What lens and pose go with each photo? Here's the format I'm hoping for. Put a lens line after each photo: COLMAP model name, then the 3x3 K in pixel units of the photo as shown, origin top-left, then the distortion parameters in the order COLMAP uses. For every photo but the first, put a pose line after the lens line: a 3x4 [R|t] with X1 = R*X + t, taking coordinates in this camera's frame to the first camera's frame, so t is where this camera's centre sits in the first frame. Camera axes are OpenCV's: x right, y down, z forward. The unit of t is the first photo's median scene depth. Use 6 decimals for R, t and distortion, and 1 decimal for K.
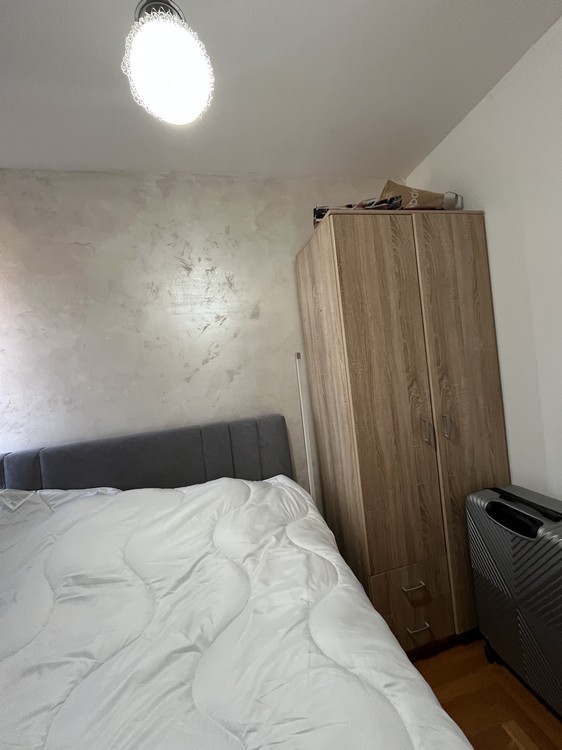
lens RADIAL K [[303.7, 0, 280.1], [0, 303.7, 373.8], [0, 0, 1]] dist [-0.001471, -0.000554]
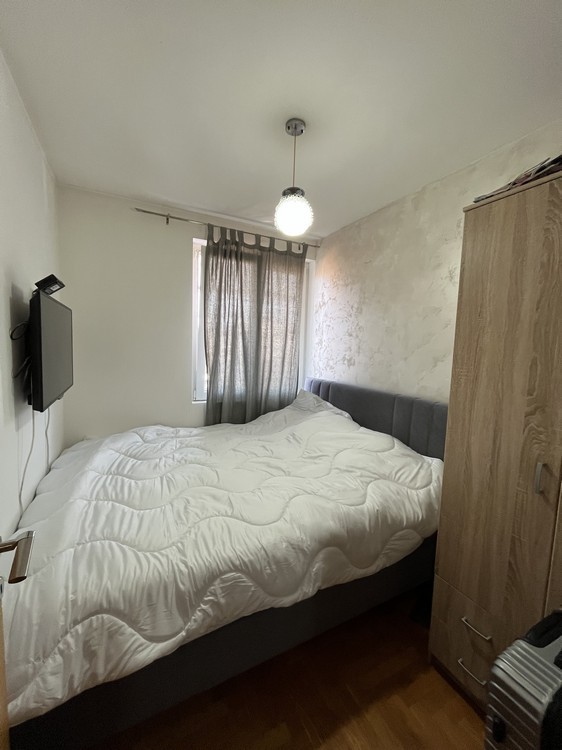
lens RADIAL K [[303.7, 0, 275.2], [0, 303.7, 372.5], [0, 0, 1]] dist [-0.001471, -0.000554]
pose [[0.241427, 0.207627, -0.947947, 0.988349], [-0.078649, 0.977816, 0.194139, -0.162075], [0.967227, 0.027685, 0.252401, 0.183718]]
